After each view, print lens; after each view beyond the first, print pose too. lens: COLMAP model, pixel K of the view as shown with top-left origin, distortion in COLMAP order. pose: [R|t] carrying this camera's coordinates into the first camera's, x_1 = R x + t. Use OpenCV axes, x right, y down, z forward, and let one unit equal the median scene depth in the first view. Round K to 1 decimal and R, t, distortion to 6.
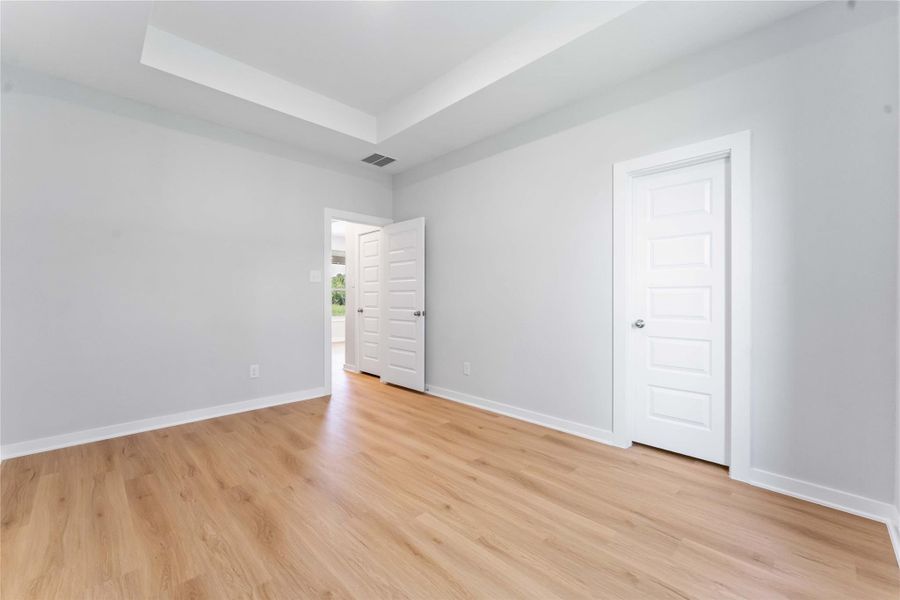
lens RADIAL K [[367.7, 0, 448.0], [0, 367.7, 296.0], [0, 0, 1]] dist [0.006370, -0.000075]
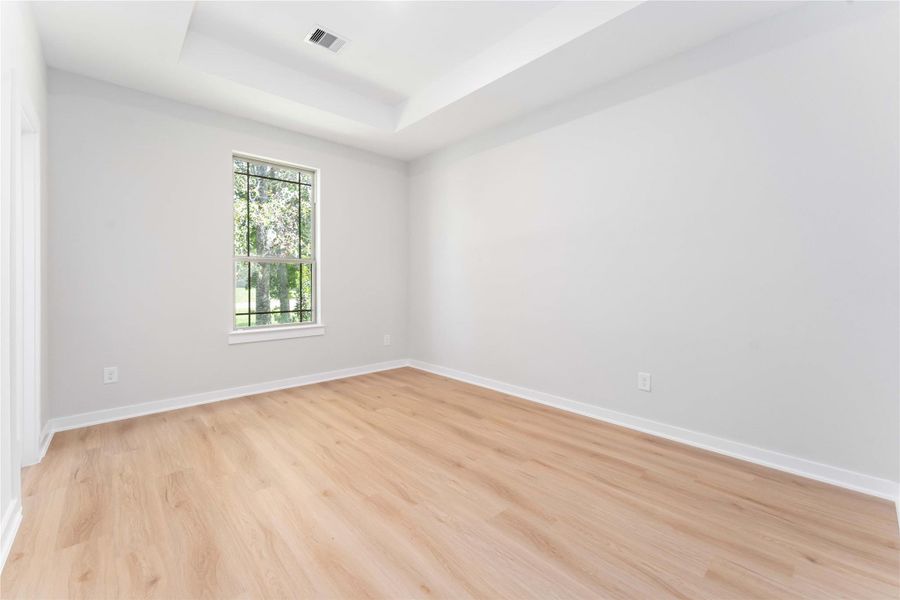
lens RADIAL K [[367.7, 0, 448.0], [0, 367.7, 296.0], [0, 0, 1]] dist [0.006370, -0.000075]
pose [[-0.999052, -0.002879, 0.043442, -0.396106], [-0.001519, 0.999509, 0.031302, 0.011949], [-0.043510, 0.031206, -0.998565, 2.022256]]
